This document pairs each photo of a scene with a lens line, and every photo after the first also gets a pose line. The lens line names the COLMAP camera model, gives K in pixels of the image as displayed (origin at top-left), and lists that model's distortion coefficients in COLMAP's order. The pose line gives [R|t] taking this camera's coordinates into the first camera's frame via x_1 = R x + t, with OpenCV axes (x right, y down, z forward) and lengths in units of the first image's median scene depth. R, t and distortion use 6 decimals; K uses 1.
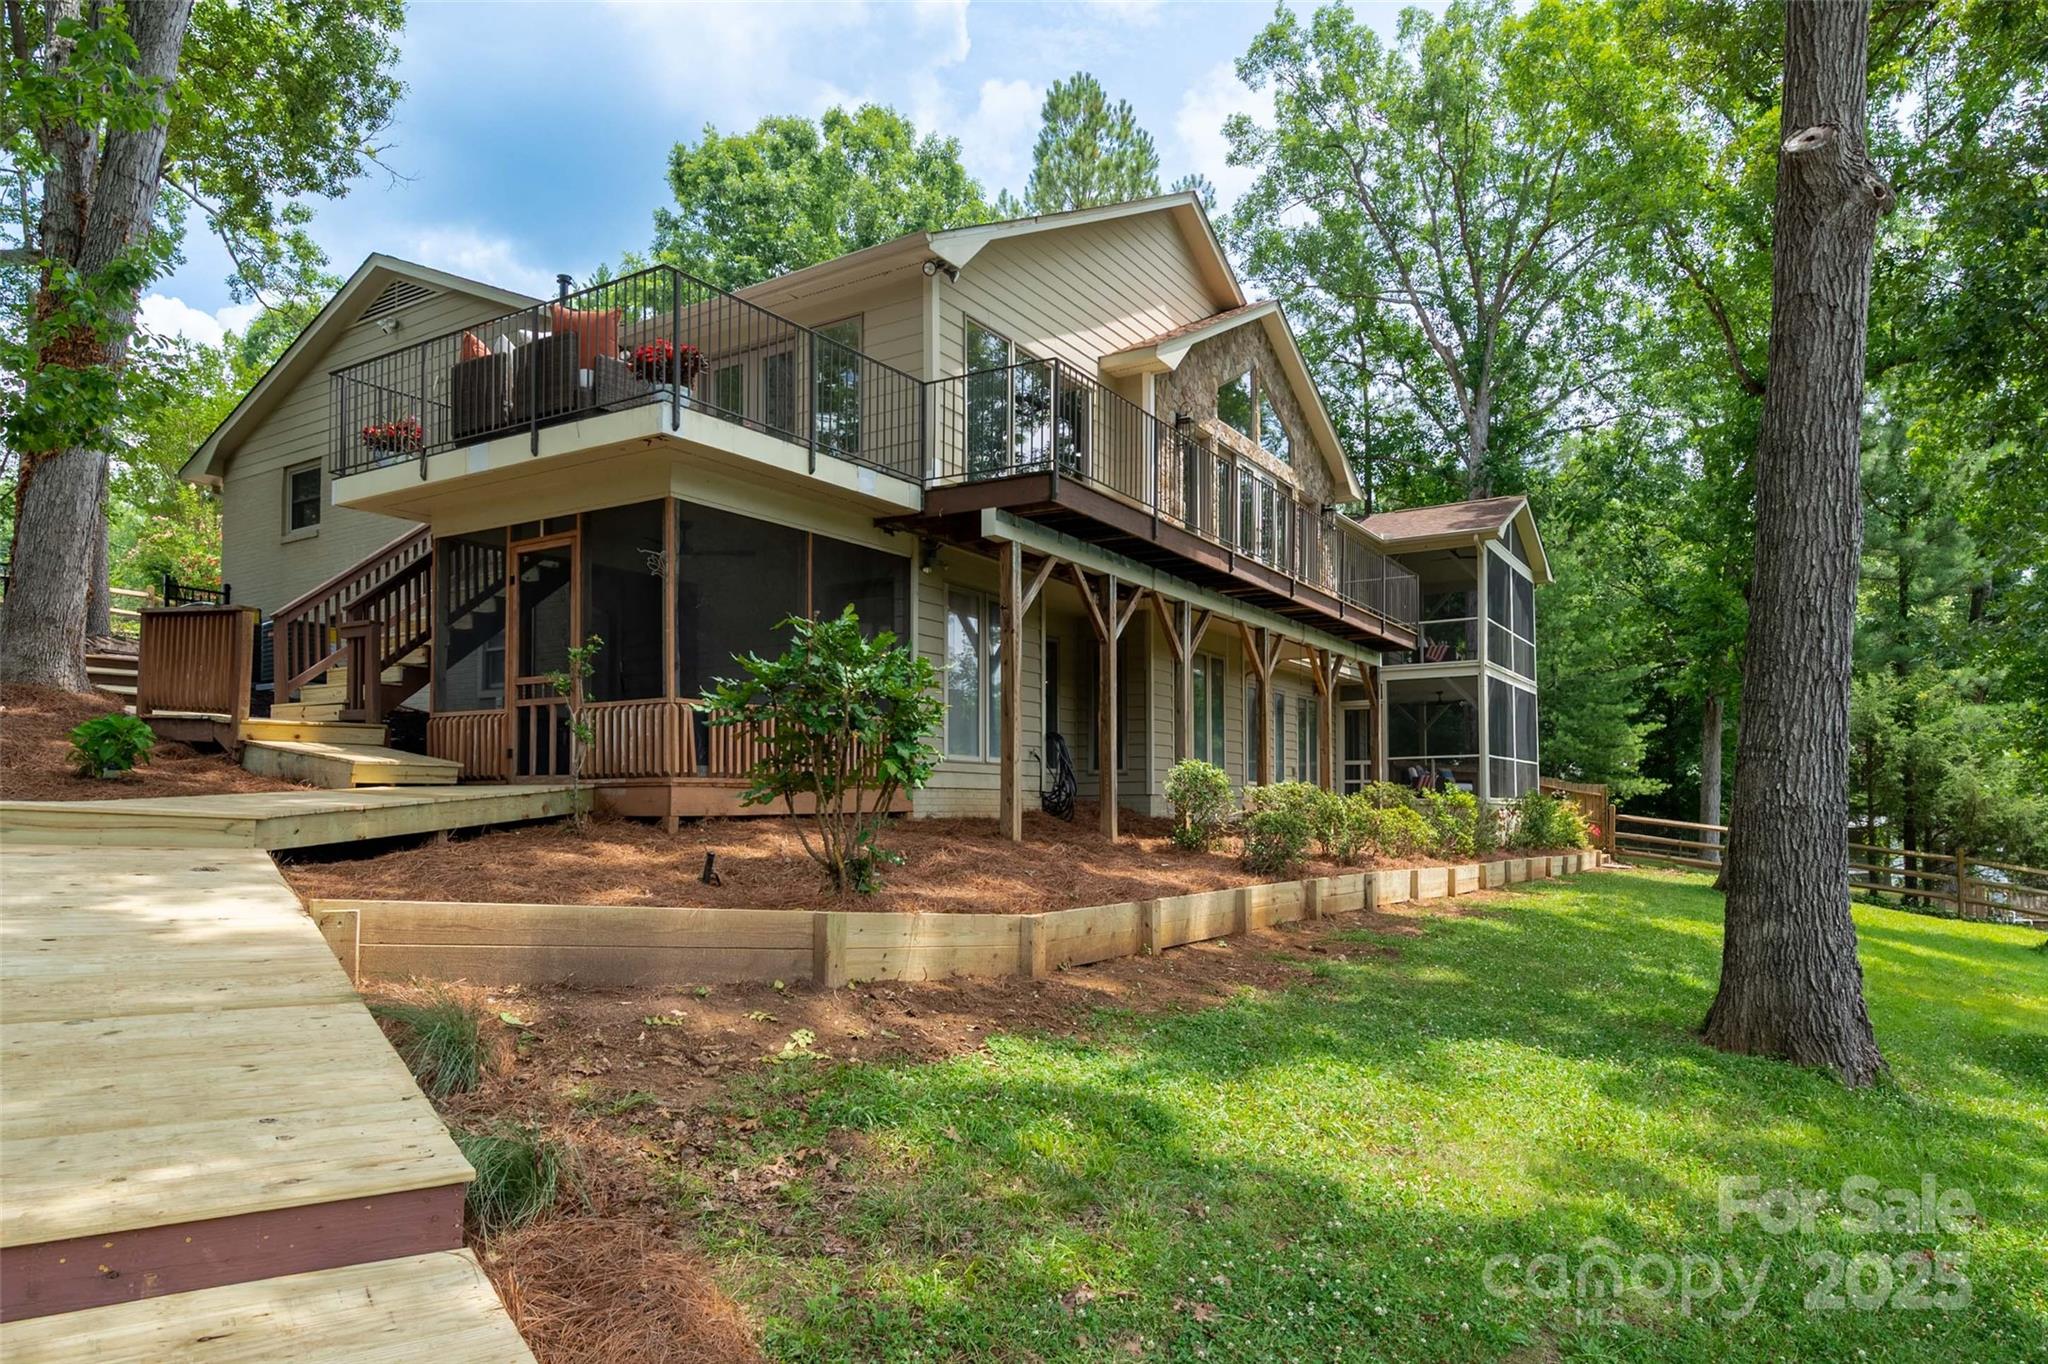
lens RADIAL K [[1292.9, 0, 1024.0], [0, 1292.9, 682.0], [0, 0, 1]] dist [-0.000142, 0.000073]
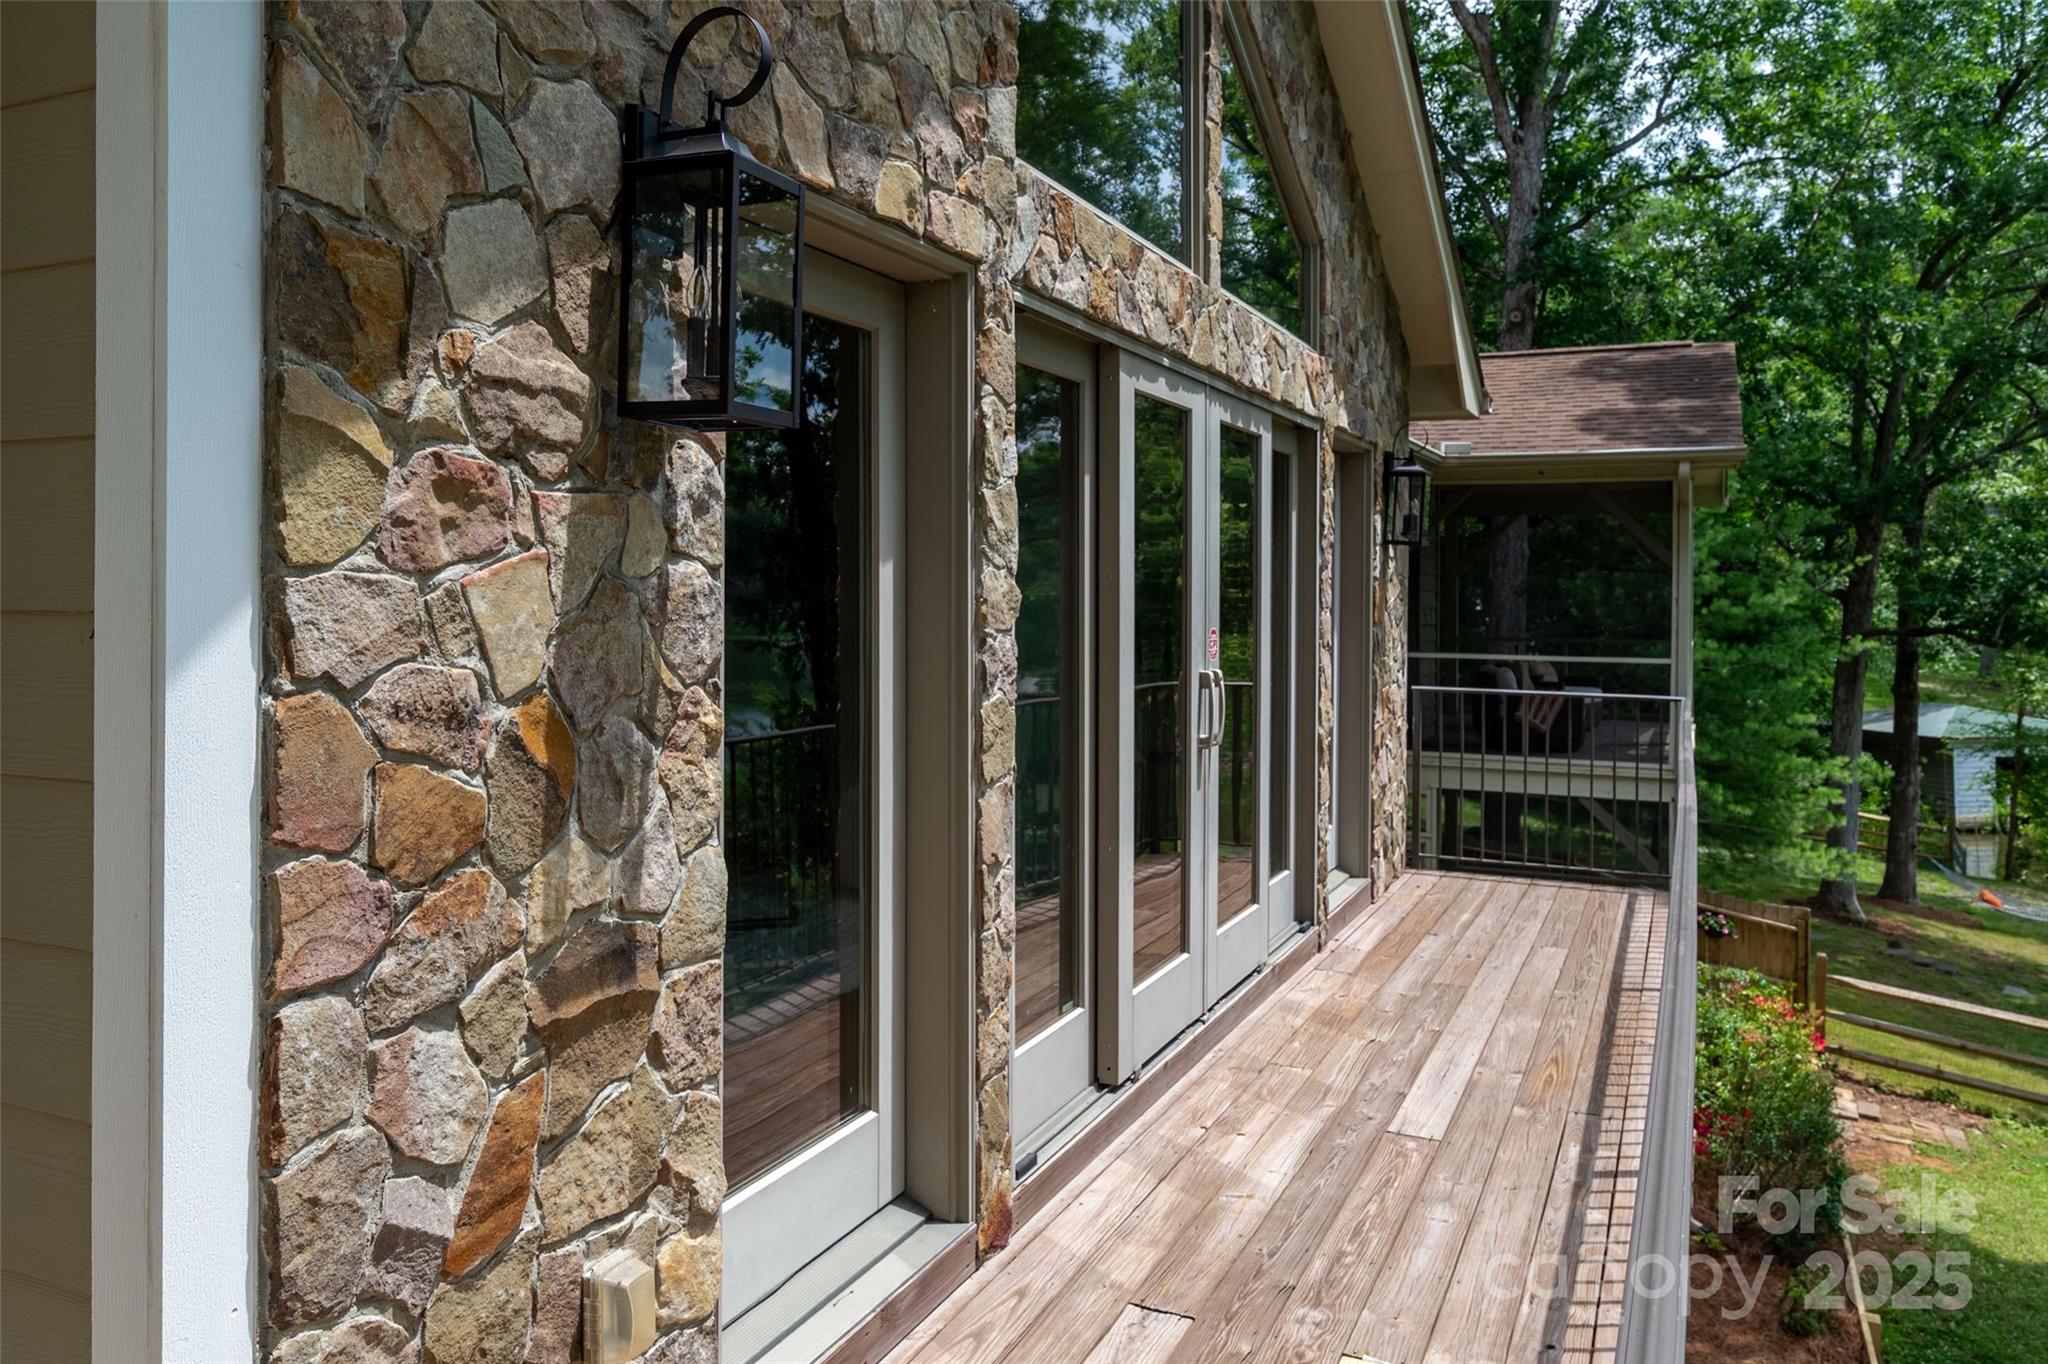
lens RADIAL K [[1373.3, 0, 1024.0], [0, 1373.3, 682.0], [0, 0, 1]] dist [-0.000742, -0.000870]
pose [[0.996481, 0.001222, 0.083811, 0.123380], [-0.014787, 0.986774, 0.161426, -0.149176], [-0.082505, -0.162097, 0.983320, 0.730977]]
